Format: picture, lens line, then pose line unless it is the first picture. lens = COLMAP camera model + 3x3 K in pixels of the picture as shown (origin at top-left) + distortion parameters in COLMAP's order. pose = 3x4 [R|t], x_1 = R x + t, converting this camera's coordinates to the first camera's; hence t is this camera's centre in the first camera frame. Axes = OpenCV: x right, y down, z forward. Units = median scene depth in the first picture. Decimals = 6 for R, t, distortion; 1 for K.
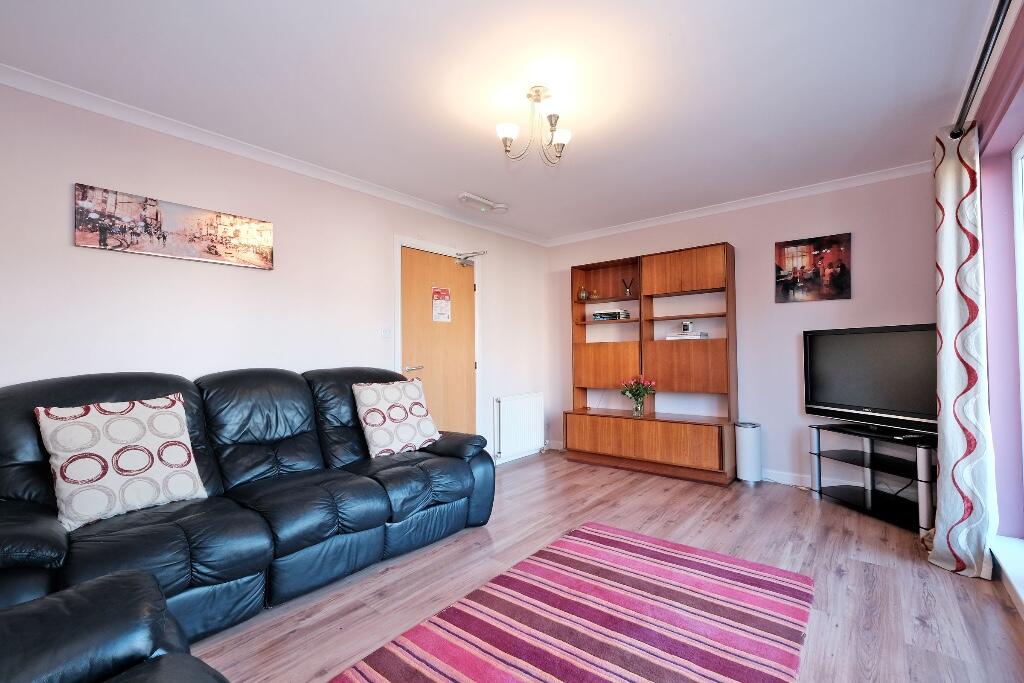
lens RADIAL K [[444.8, 0, 512.3], [0, 444.8, 342.6], [0, 0, 1]] dist [-0.004015, -0.000078]
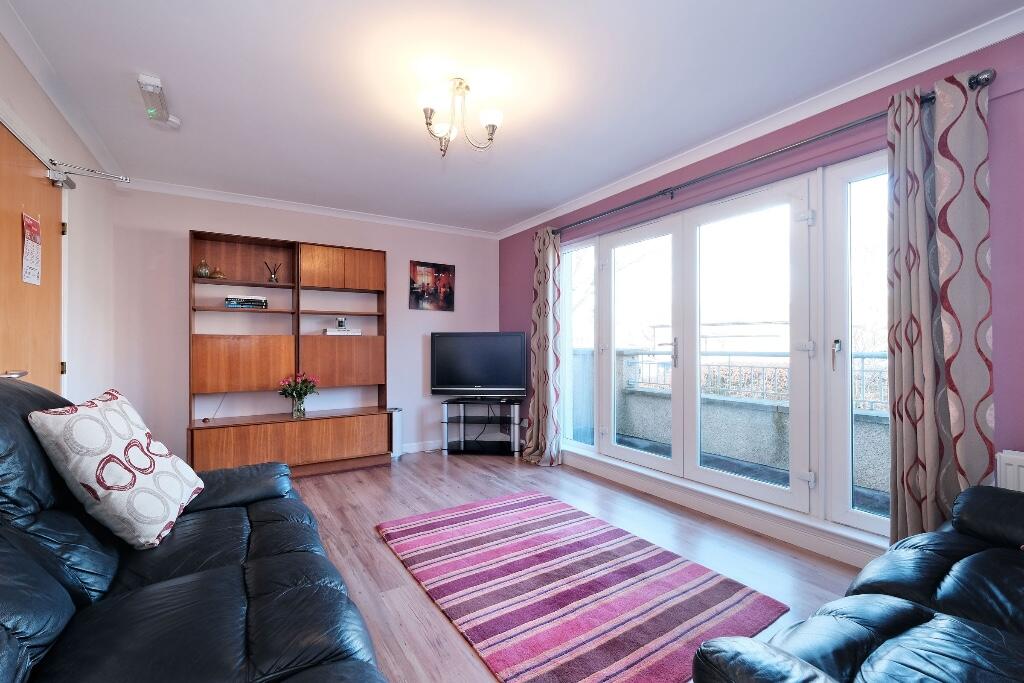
lens RADIAL K [[444.8, 0, 512.6], [0, 444.8, 344.5], [0, 0, 1]] dist [-0.004015, -0.000078]
pose [[0.317679, 0.016364, 0.948057, -0.521846], [-0.023662, 0.999677, -0.009326, 0.016095], [-0.947903, -0.019471, 0.317964, 0.349908]]
